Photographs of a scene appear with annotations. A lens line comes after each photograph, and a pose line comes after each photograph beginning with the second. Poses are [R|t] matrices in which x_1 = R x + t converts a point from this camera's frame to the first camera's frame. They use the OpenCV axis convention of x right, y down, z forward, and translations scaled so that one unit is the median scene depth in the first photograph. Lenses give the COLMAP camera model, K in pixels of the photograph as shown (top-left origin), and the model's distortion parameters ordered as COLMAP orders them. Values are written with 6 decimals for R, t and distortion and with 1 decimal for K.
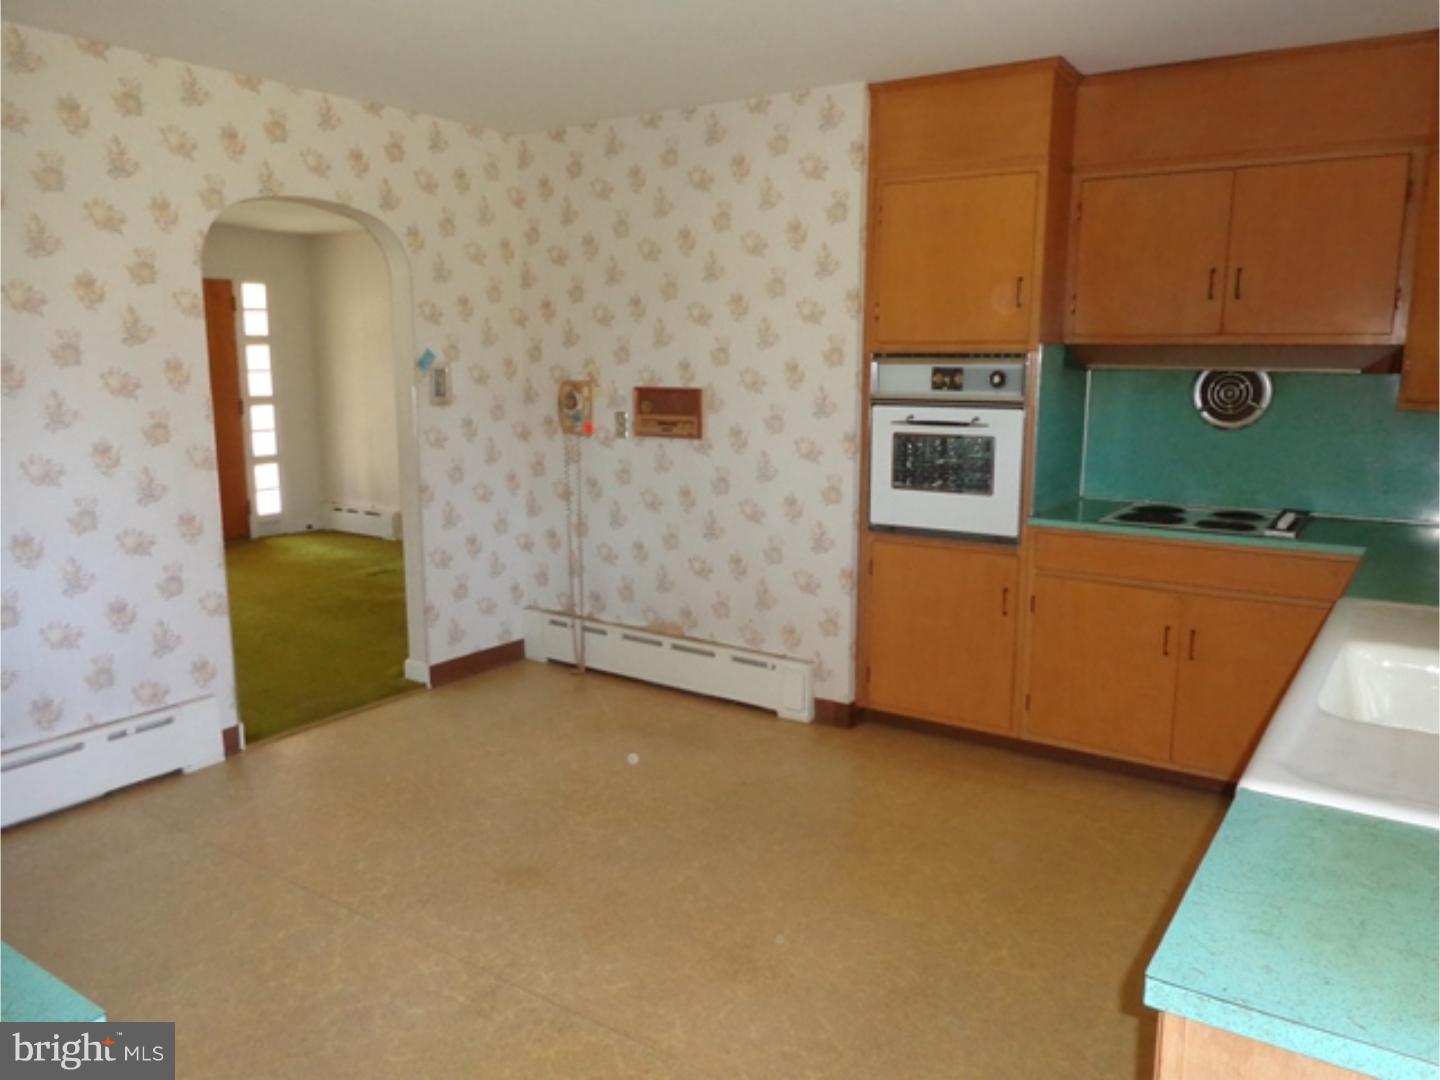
lens RADIAL K [[1080.0, 0, 719.0], [0, 1080.0, 534.8], [0, 0, 1]] dist [0.004863, -0.002620]
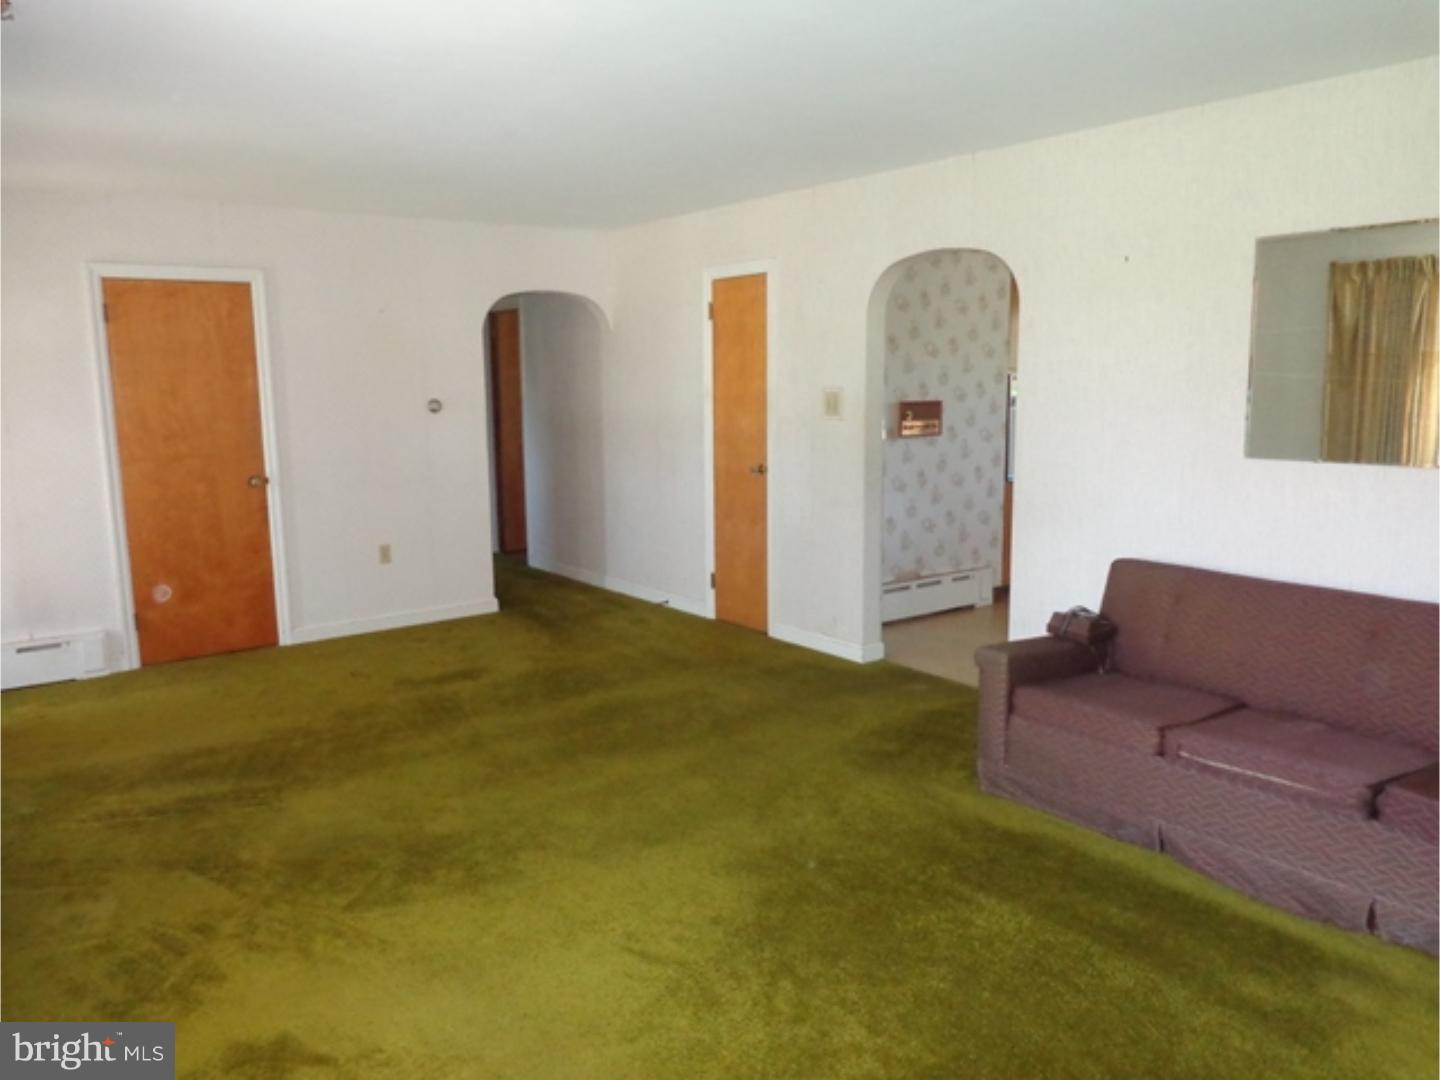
lens RADIAL K [[1080.0, 0, 724.9], [0, 1080.0, 544.6], [0, 0, 1]] dist [0.004863, -0.002620]
pose [[0.297751, -0.148935, 0.942954, -1.471393], [0.171915, 0.979972, 0.100497, -0.136976], [-0.939037, 0.132185, 0.317392, 0.805977]]
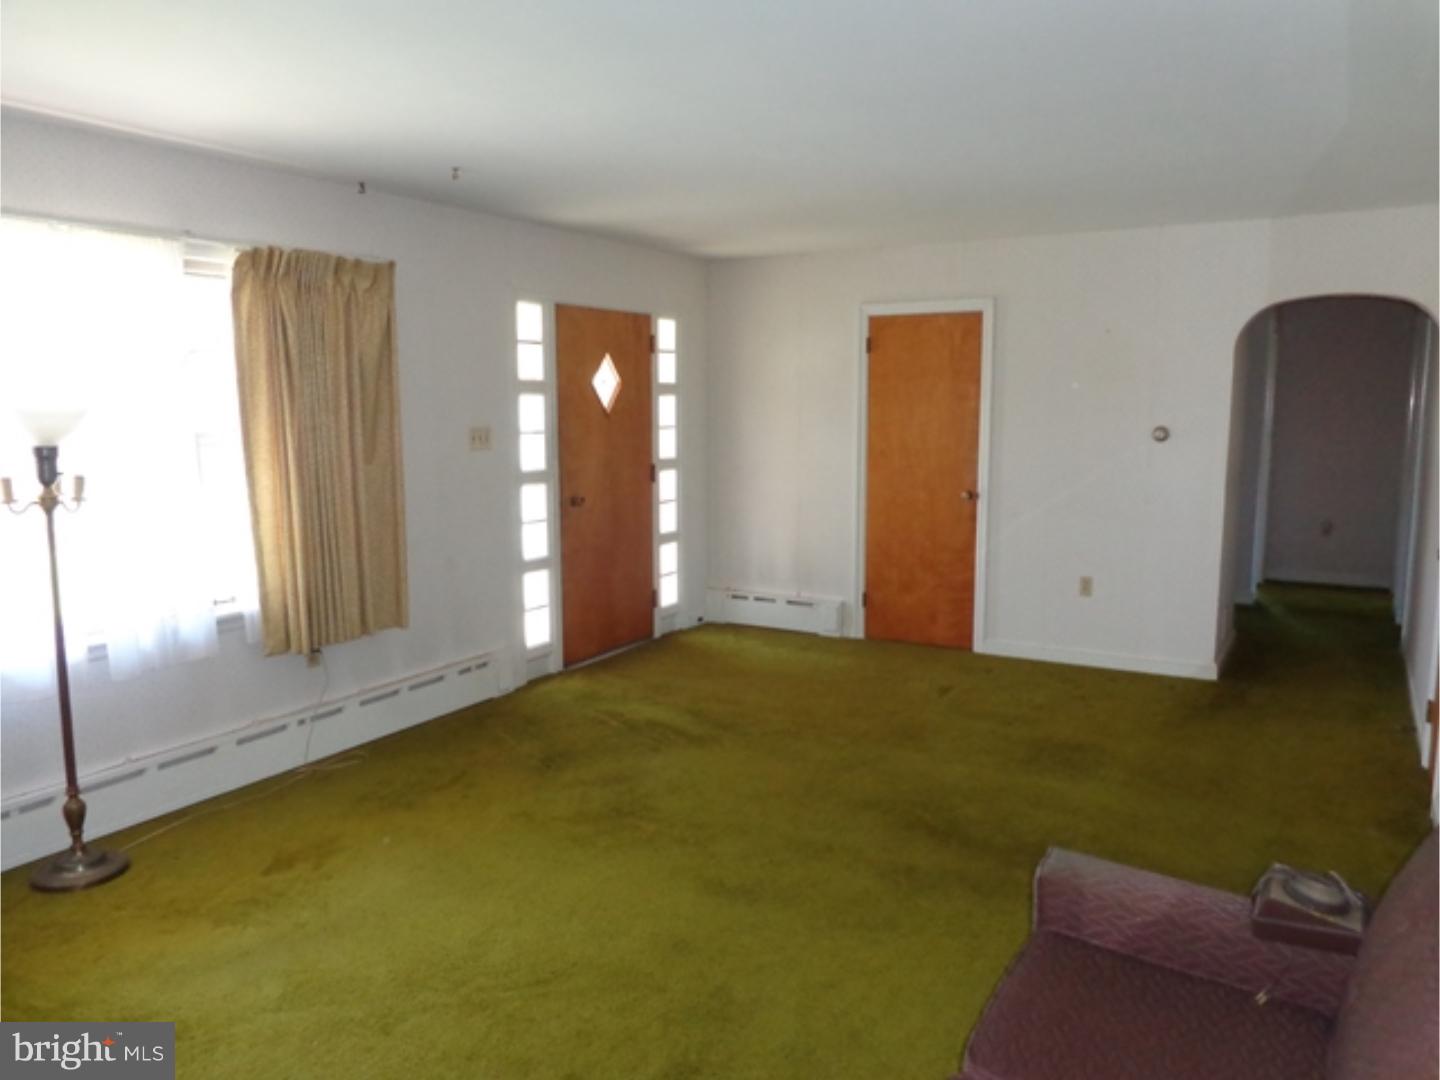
lens RADIAL K [[1080.0, 0, 727.3], [0, 1080.0, 534.7], [0, 0, 1]] dist [0.004863, -0.002620]
pose [[0.996439, -0.004364, 0.084200, -0.835019], [0.007790, 0.999153, -0.040412, -0.073517], [-0.083952, 0.040924, 0.995629, 0.379349]]
